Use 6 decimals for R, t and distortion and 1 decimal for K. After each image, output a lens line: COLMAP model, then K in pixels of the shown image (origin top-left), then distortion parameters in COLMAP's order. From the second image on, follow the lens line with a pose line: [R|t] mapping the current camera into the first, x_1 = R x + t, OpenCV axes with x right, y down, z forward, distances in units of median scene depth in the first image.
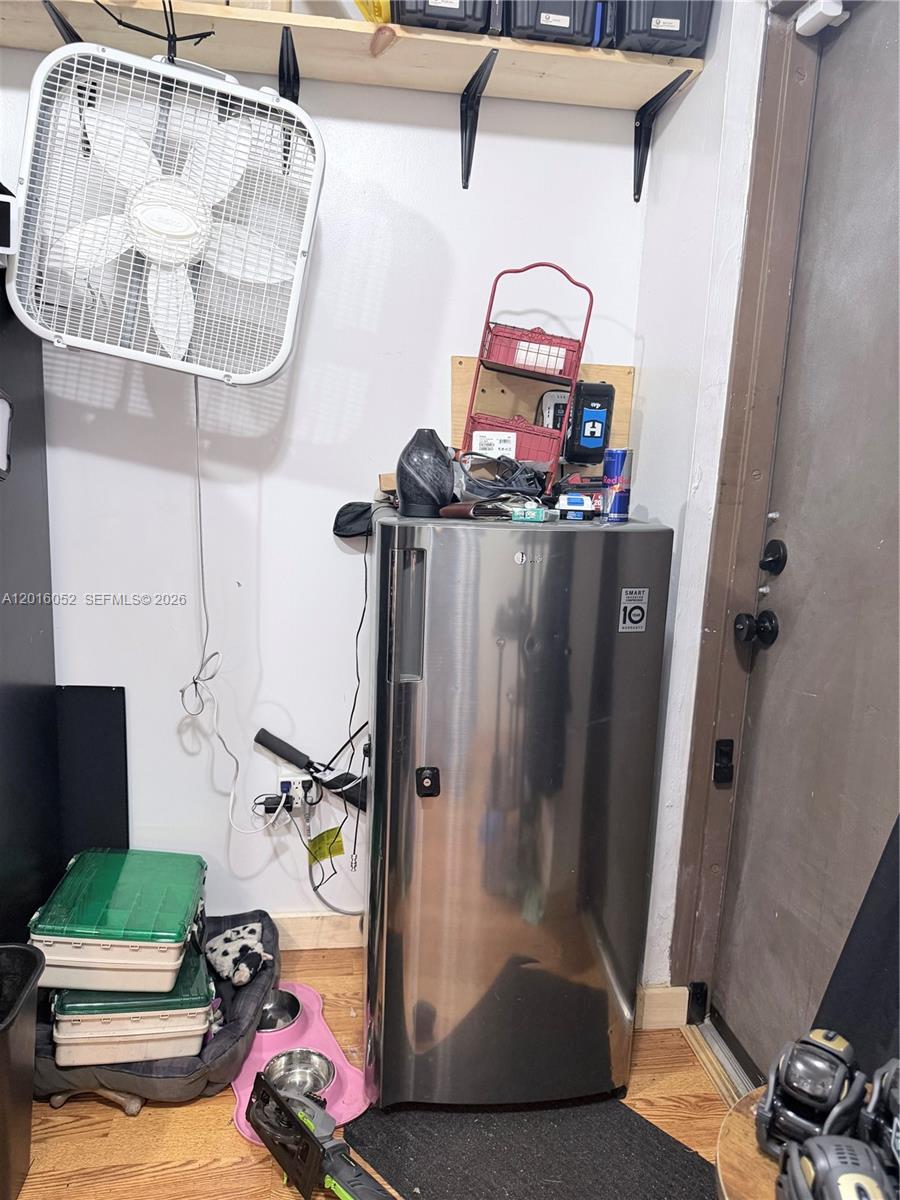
lens RADIAL K [[862.0, 0, 449.9], [0, 862.0, 605.2], [0, 0, 1]] dist [0.054482, -0.068059]
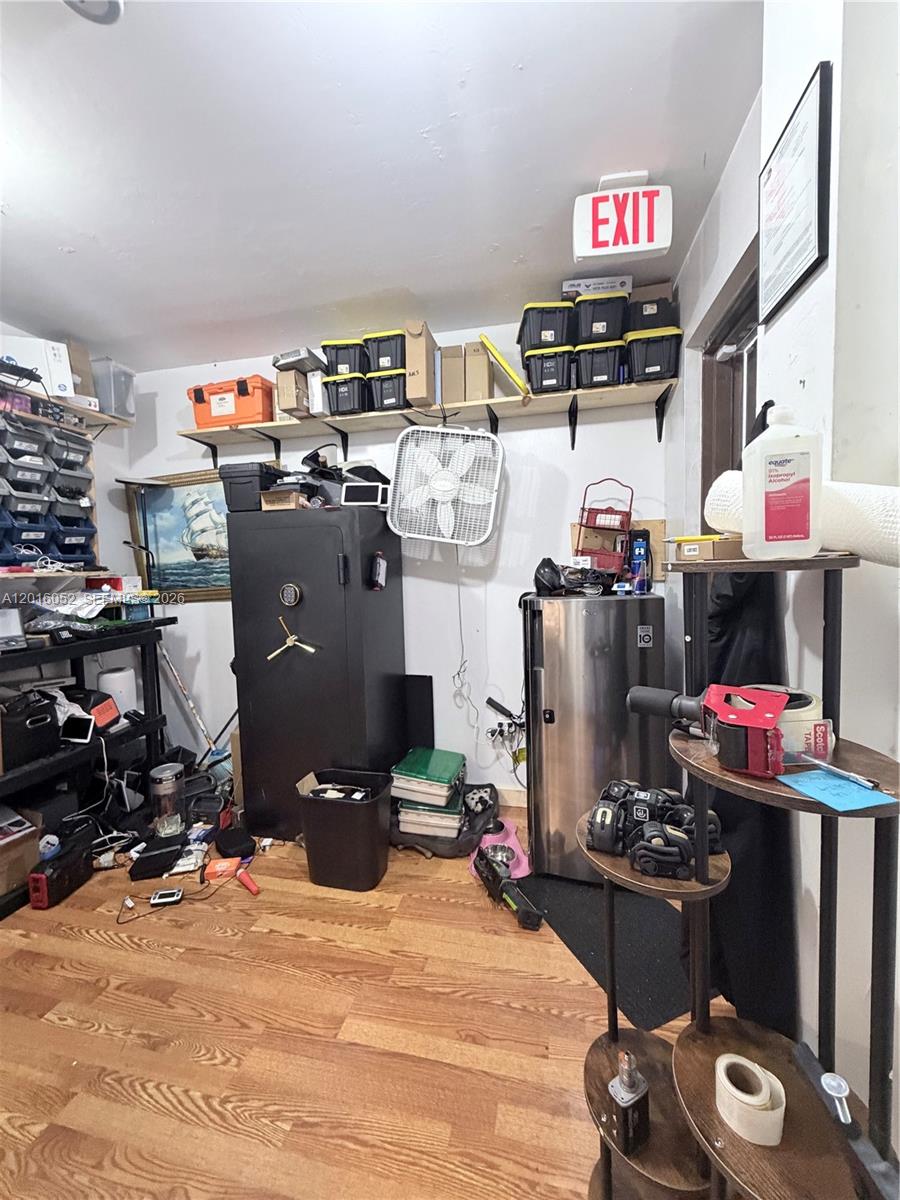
lens RADIAL K [[478.9, 0, 452.4], [0, 478.9, 596.6], [0, 0, 1]] dist [0.000931, -0.000090]
pose [[0.927224, -0.044460, -0.371859, 0.190547], [-0.001869, 0.992366, -0.123310, 0.047716], [0.374503, 0.115031, 0.920063, -0.218863]]
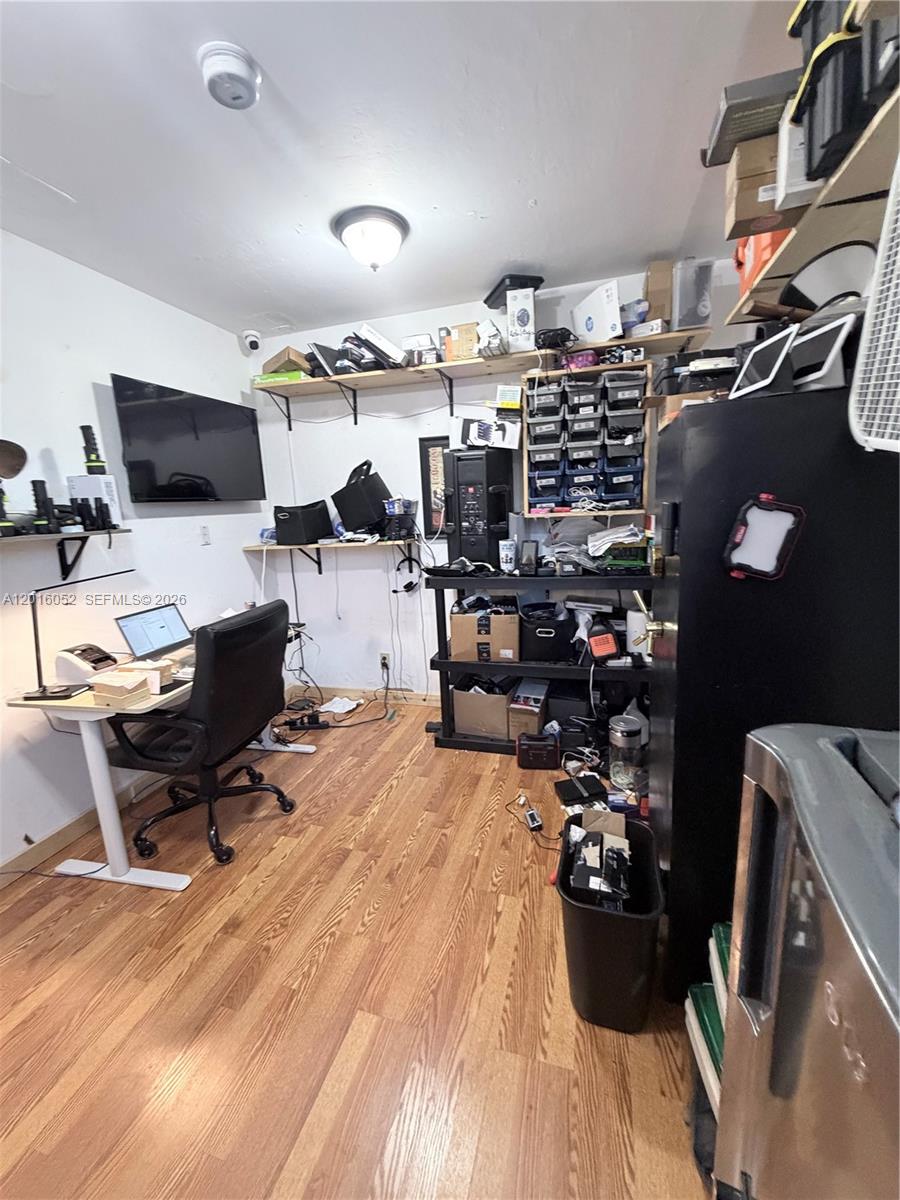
lens RADIAL K [[478.9, 0, 452.4], [0, 478.9, 596.6], [0, 0, 1]] dist [0.000931, -0.000090]
pose [[-0.429334, 0.142443, -0.891842, 0.230642], [-0.140445, 0.964941, 0.221728, -0.179657], [0.892159, 0.220450, -0.394277, 0.777320]]
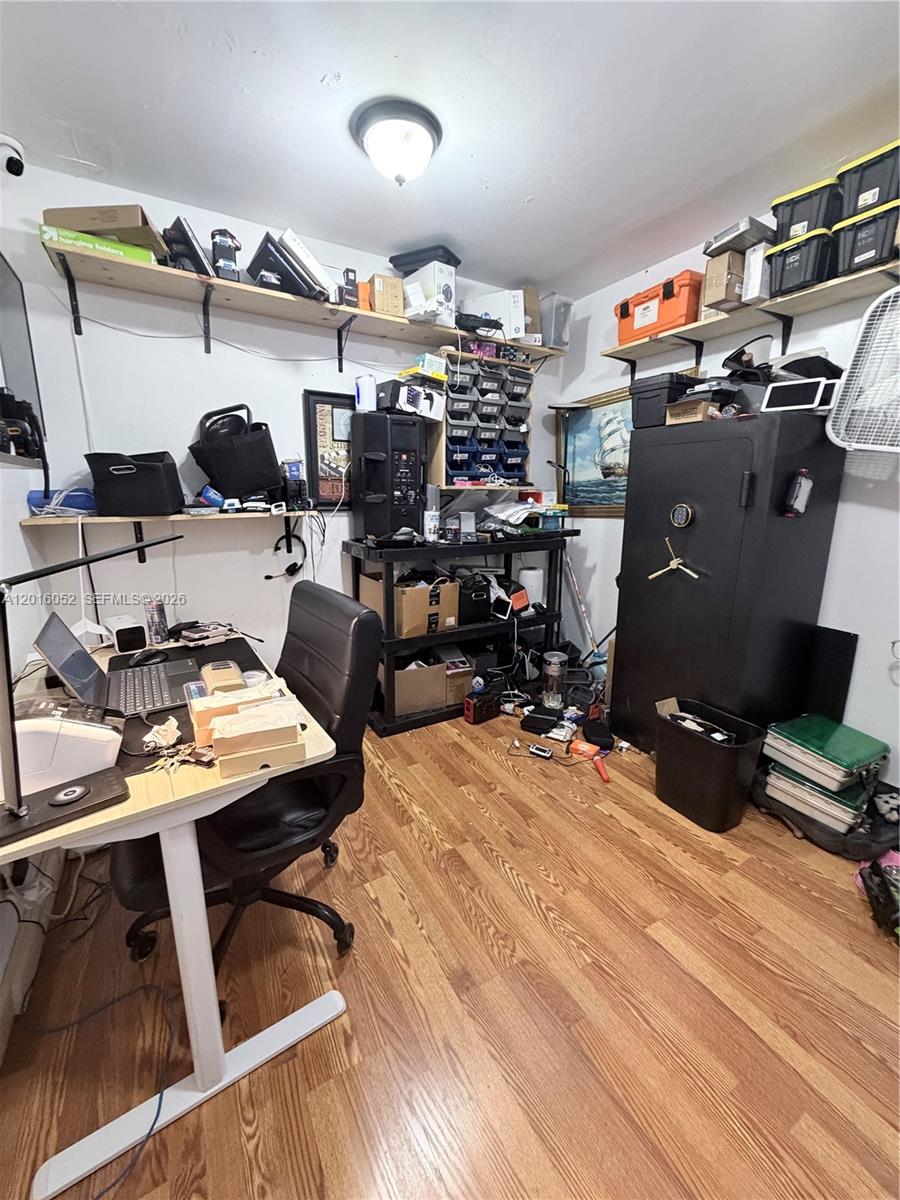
lens RADIAL K [[478.9, 0, 452.4], [0, 478.9, 596.6], [0, 0, 1]] dist [0.000931, -0.000090]
pose [[0.366228, 0.157534, -0.917094, 0.250329], [-0.159424, 0.981615, 0.104953, 0.053611], [0.916767, 0.107770, 0.384609, -0.189837]]
